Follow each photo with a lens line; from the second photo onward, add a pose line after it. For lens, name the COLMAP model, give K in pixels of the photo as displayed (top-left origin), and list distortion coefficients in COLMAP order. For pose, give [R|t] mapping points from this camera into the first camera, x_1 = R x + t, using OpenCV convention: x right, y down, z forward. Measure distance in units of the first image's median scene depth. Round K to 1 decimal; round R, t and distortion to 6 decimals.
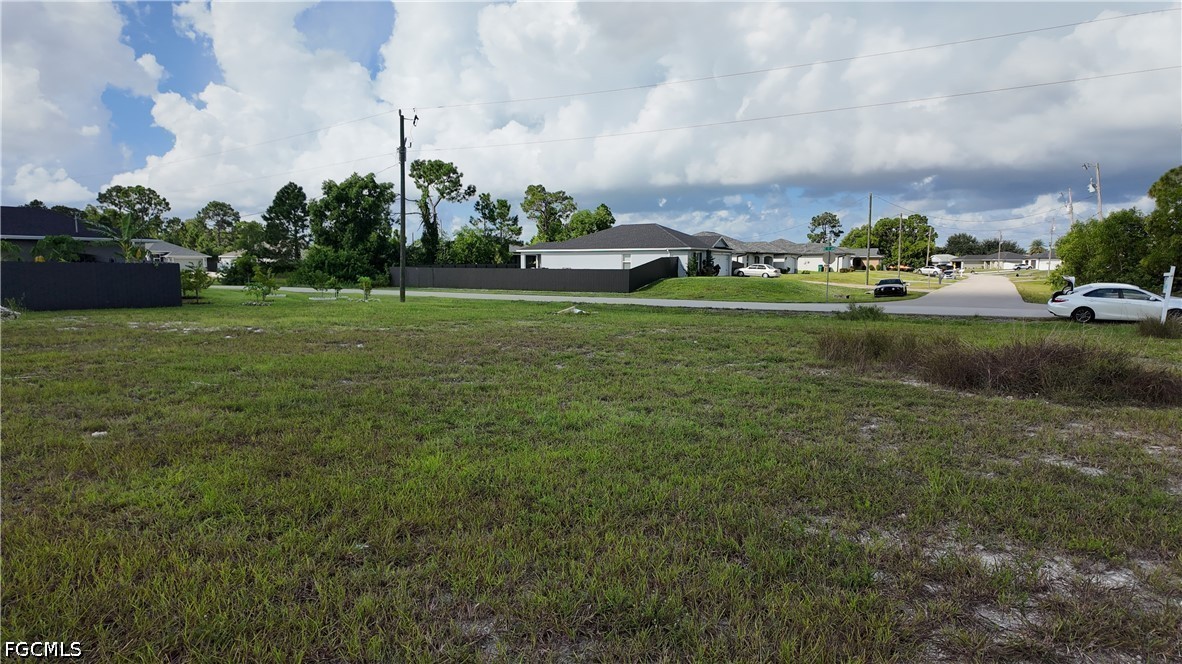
lens RADIAL K [[692.6, 0, 584.5], [0, 692.6, 344.9], [0, 0, 1]] dist [0.028592, -0.017301]
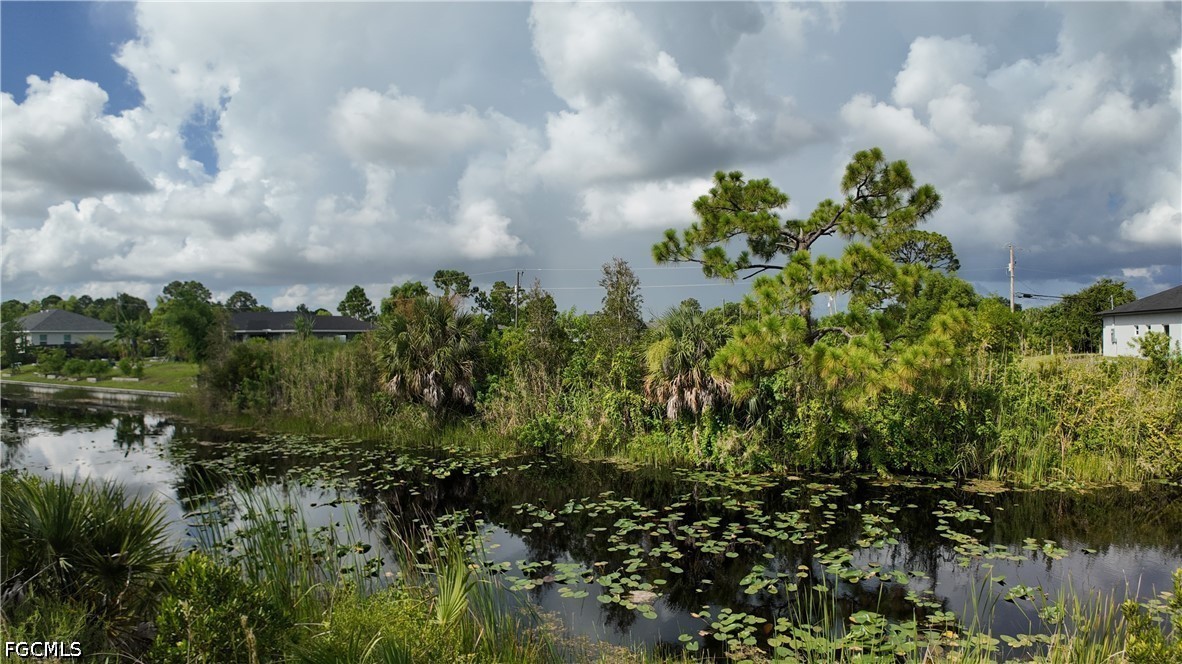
lens RADIAL K [[629.2, 0, 588.9], [0, 629.2, 341.9], [0, 0, 1]] dist [-0.104945, -0.014324]
pose [[0.984553, -0.010122, 0.174791, -0.179967], [0.027275, 0.995006, -0.096012, 0.030428], [-0.172947, 0.099296, 0.979913, -0.411090]]
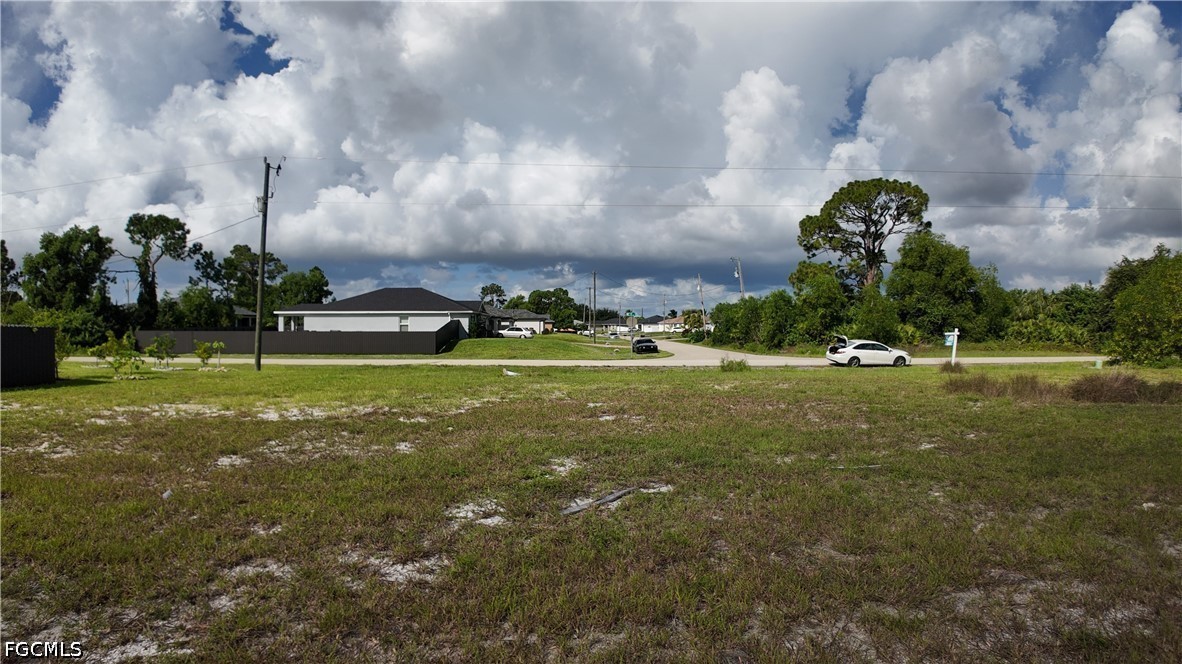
lens RADIAL K [[629.2, 0, 591.9], [0, 629.2, 339.5], [0, 0, 1]] dist [-0.104945, -0.014324]
pose [[0.848567, -0.010496, 0.528984, -0.155795], [0.061002, 0.995076, -0.078113, -0.007968], [-0.525560, 0.098554, 0.845029, 0.068405]]
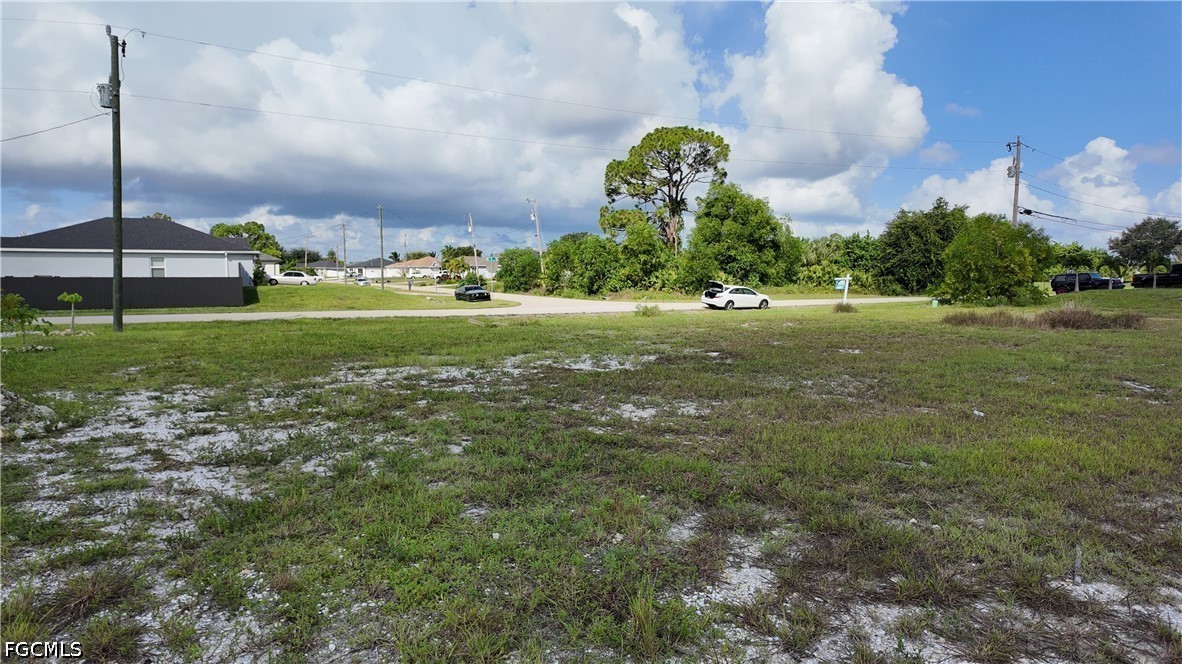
lens RADIAL K [[692.6, 0, 594.6], [0, 692.6, 343.0], [0, 0, 1]] dist [0.028592, -0.017301]
pose [[0.520786, -0.085822, 0.849363, -0.289502], [0.096494, 0.994476, 0.041319, -0.018652], [-0.848216, 0.060440, 0.526190, 0.152378]]
